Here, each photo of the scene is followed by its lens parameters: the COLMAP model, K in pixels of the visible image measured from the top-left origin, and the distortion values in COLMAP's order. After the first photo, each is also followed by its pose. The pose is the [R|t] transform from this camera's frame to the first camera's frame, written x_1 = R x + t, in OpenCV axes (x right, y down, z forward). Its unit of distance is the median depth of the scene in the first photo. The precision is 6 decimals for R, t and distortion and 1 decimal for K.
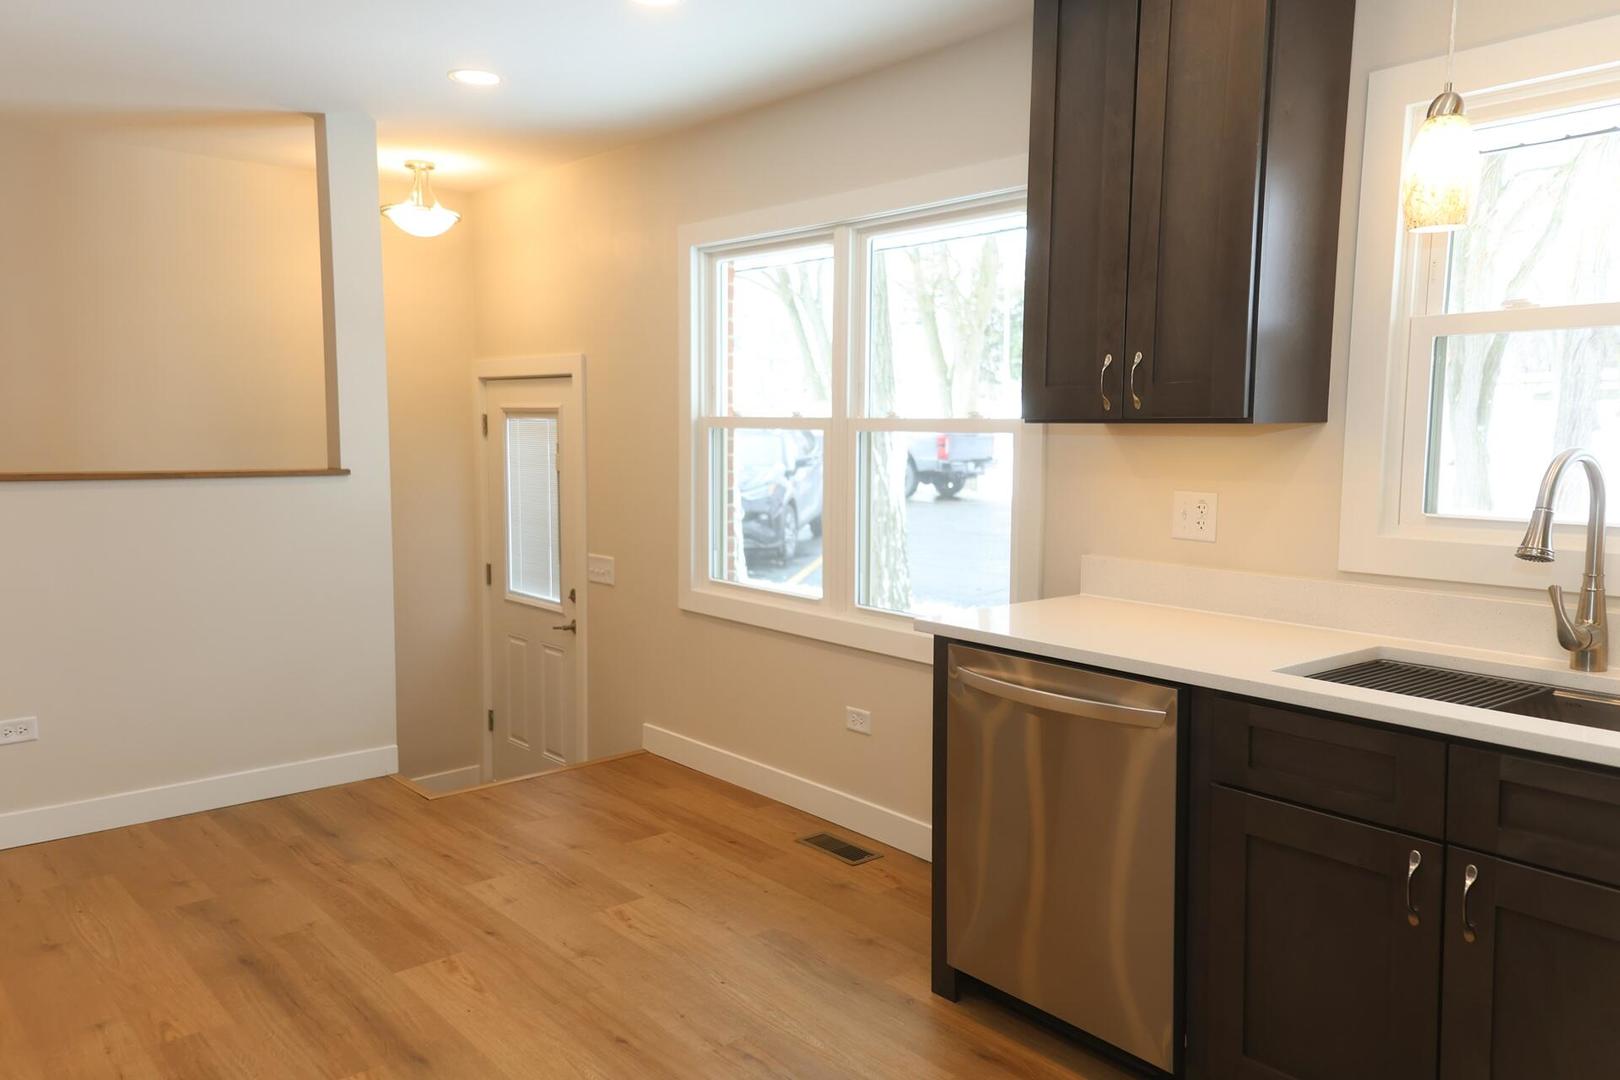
lens RADIAL K [[1242.8, 0, 810.0], [0, 1242.8, 540.0], [0, 0, 1]] dist [0.100092, -0.004862]
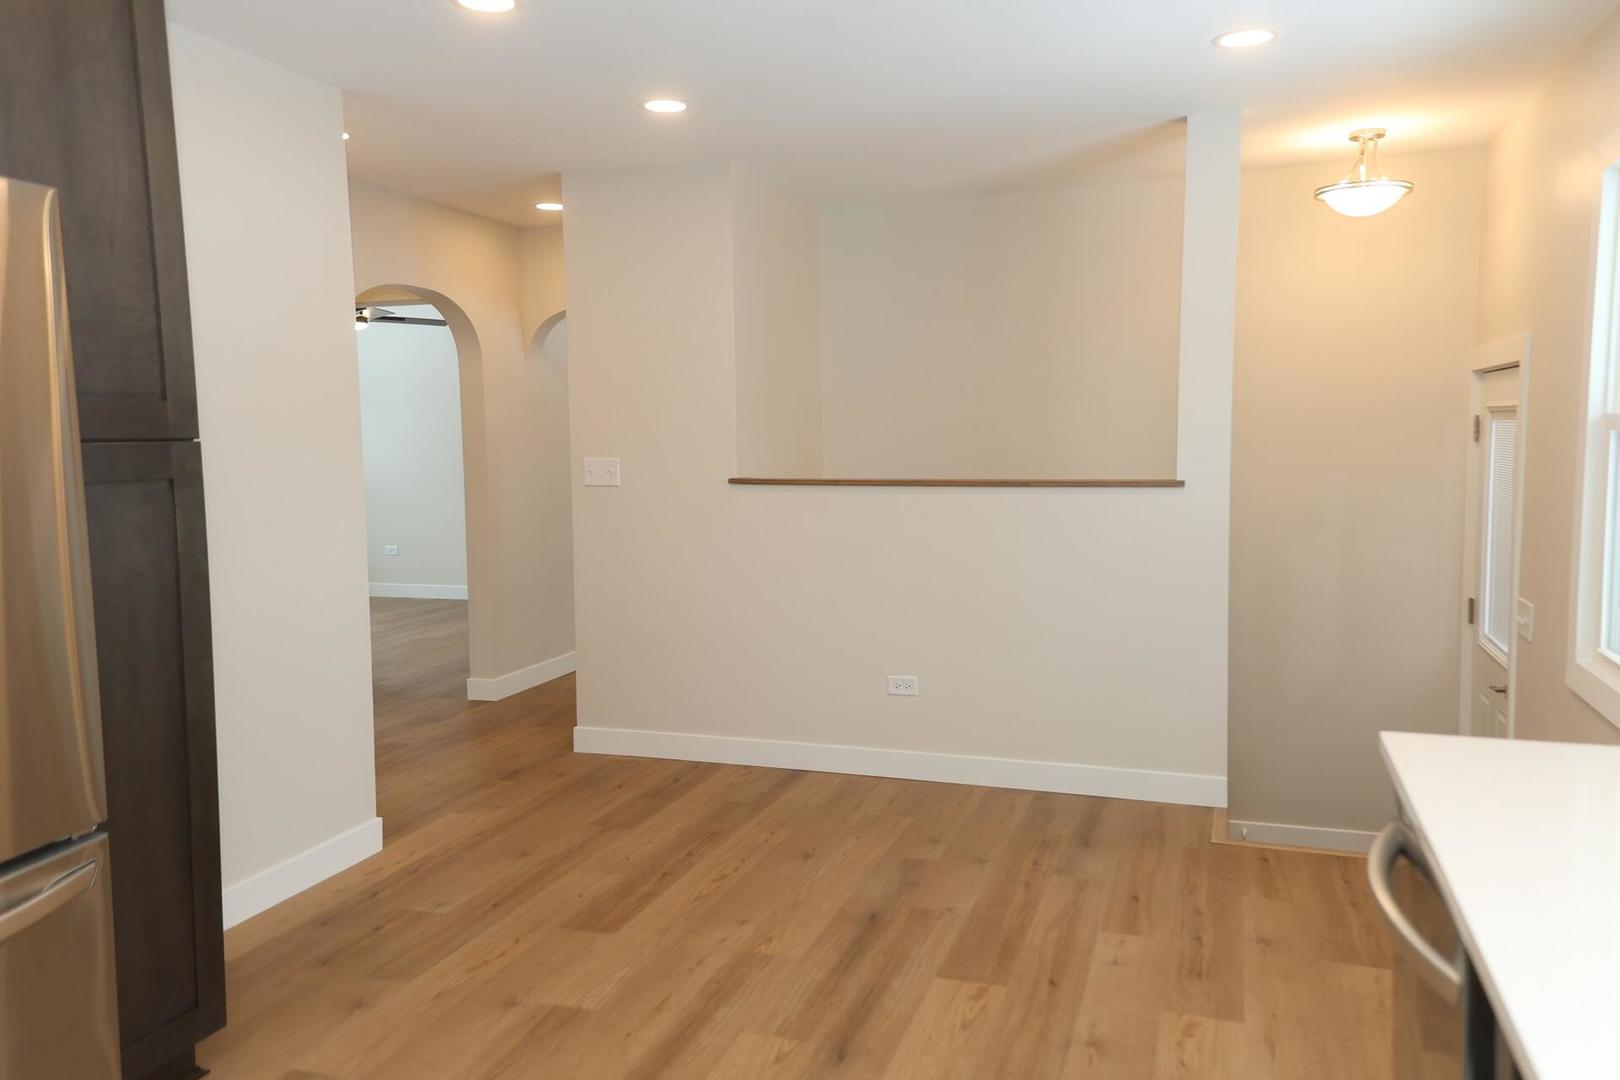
lens RADIAL K [[1242.8, 0, 810.0], [0, 1242.8, 540.0], [0, 0, 1]] dist [0.100092, -0.004862]
pose [[0.508414, 0.064123, -0.858722, 0.360261], [-0.067903, 0.997104, 0.034254, -0.027701], [0.858431, 0.040894, 0.511295, 0.298846]]
